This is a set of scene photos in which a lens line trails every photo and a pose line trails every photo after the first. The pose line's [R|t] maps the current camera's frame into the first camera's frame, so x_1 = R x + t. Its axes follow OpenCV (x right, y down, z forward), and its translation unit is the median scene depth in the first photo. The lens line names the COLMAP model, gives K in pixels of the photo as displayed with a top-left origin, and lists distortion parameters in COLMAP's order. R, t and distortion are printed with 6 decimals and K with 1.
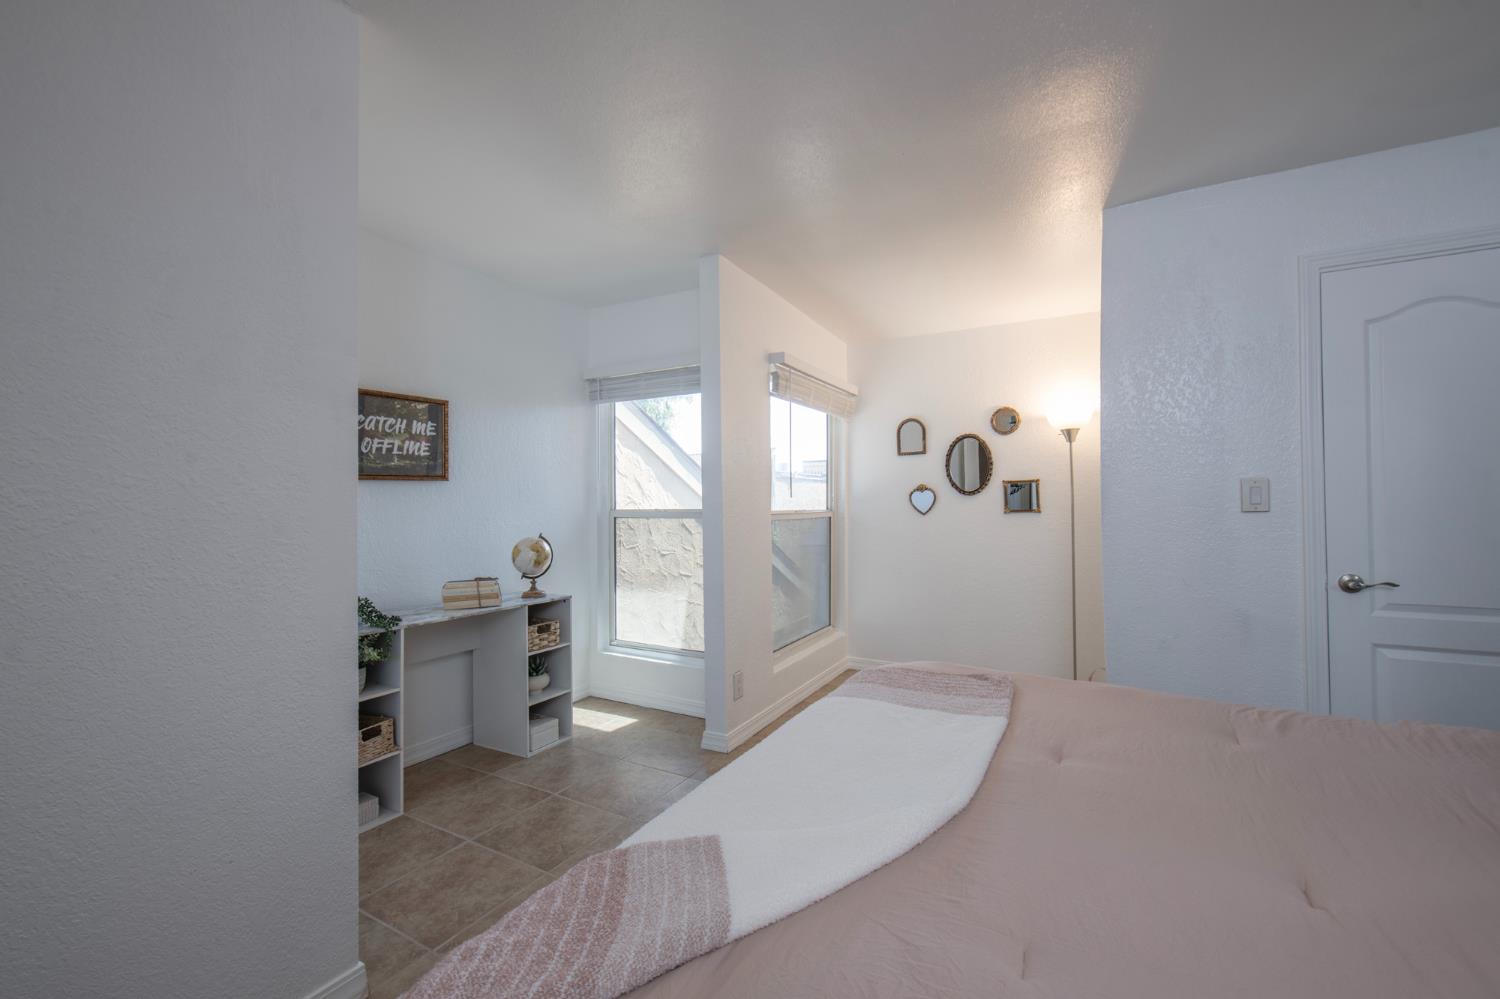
lens RADIAL K [[592.7, 0, 750.0], [0, 592.7, 499.5], [0, 0, 1]] dist [0.000926, 0.000038]
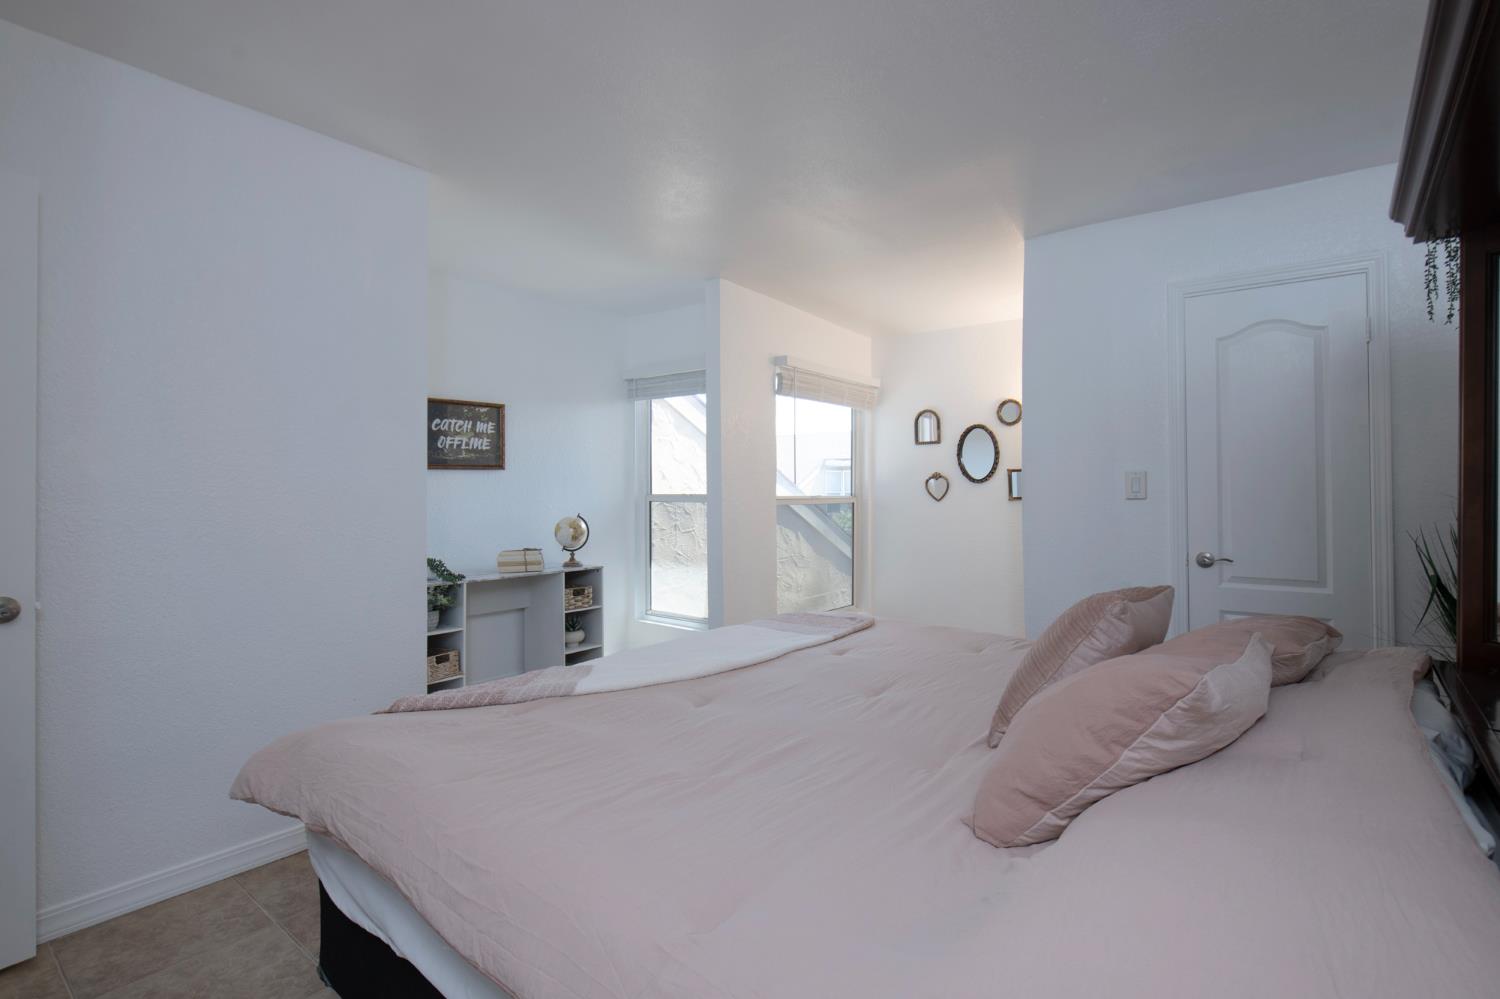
lens RADIAL K [[667.9, 0, 773.4], [0, 667.9, 487.1], [0, 0, 1]] dist [-0.000425, -0.000003]
pose [[0.991096, 0.005272, -0.133044, 0.220034], [-0.004795, 0.999981, 0.003905, -0.003291], [0.133062, -0.003232, 0.991102, -0.288432]]
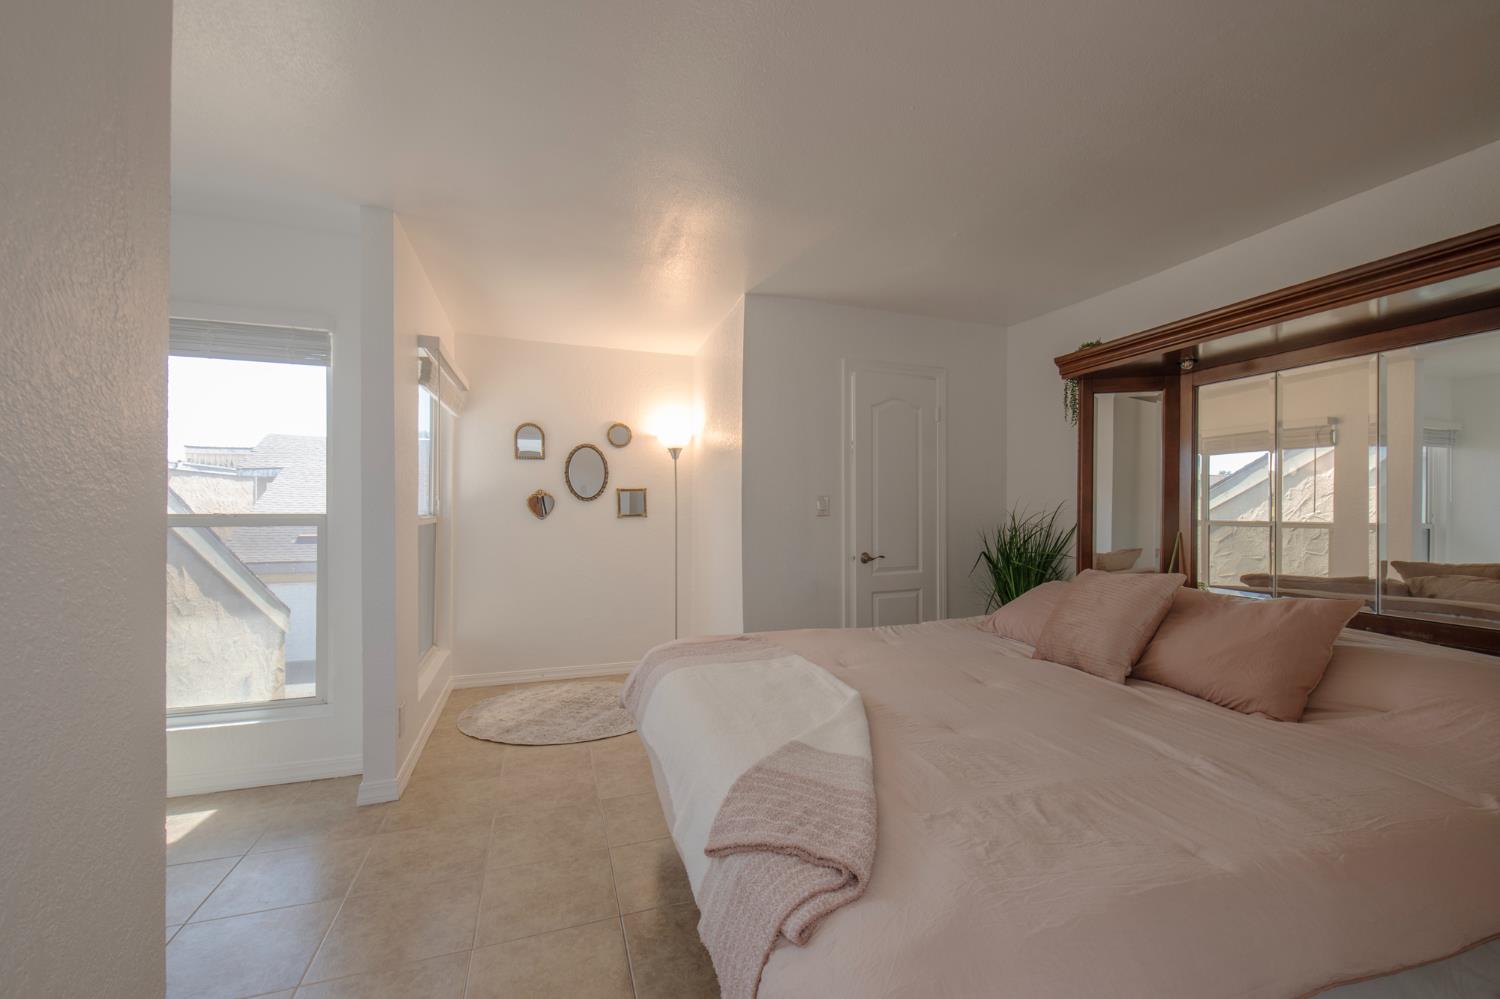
lens RADIAL K [[625.8, 0, 756.6], [0, 625.8, 507.1], [0, 0, 1]] dist [0.001499, 0.000156]
pose [[0.671317, 0.009268, 0.741112, -0.346141], [-0.012336, 0.999923, -0.001330, 0.001532], [-0.741067, -0.008250, 0.671380, 0.014694]]
